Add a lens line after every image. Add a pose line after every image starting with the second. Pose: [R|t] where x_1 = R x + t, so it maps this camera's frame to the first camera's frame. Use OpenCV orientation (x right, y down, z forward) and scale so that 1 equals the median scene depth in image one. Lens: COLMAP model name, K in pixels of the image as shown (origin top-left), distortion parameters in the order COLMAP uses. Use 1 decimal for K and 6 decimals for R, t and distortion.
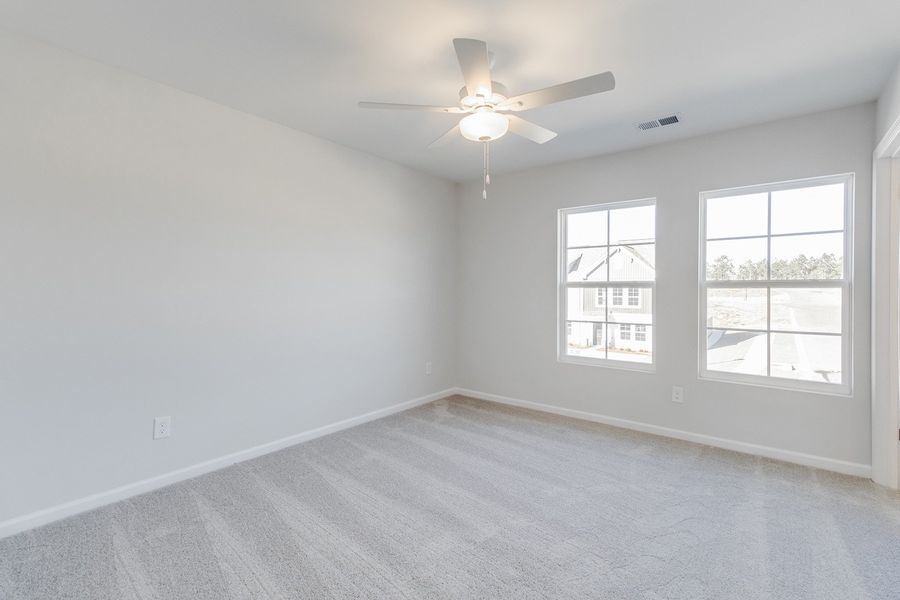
lens RADIAL K [[382.4, 0, 470.2], [0, 382.4, 296.9], [0, 0, 1]] dist [-0.000159, -0.000101]
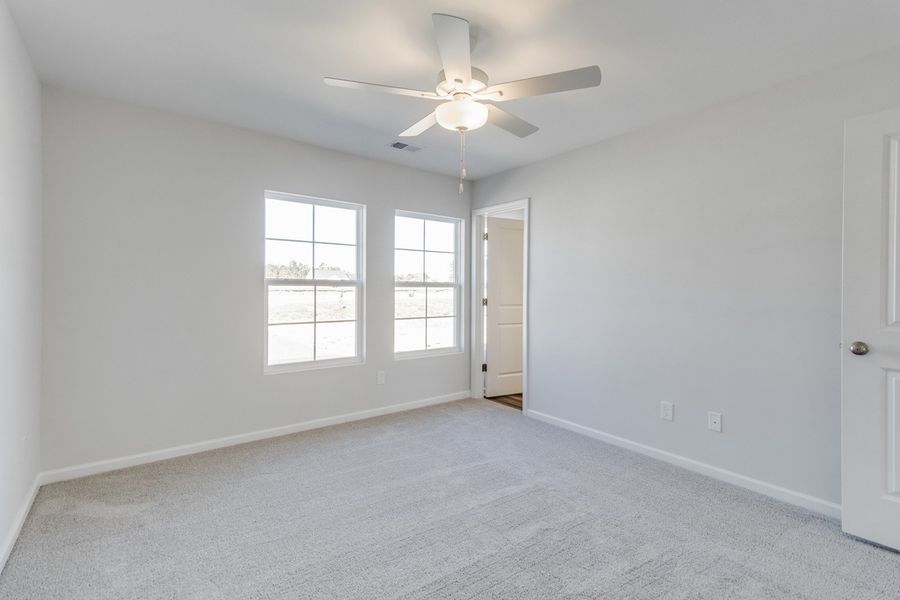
lens RADIAL K [[402.1, 0, 450.0], [0, 402.1, 300.0], [0, 0, 1]] dist [0.002101, 0.000111]
pose [[0.272006, -0.021121, 0.962064, -0.576894], [0.005596, 0.999777, 0.020367, -0.005465], [-0.962279, -0.000156, 0.272064, 0.464152]]
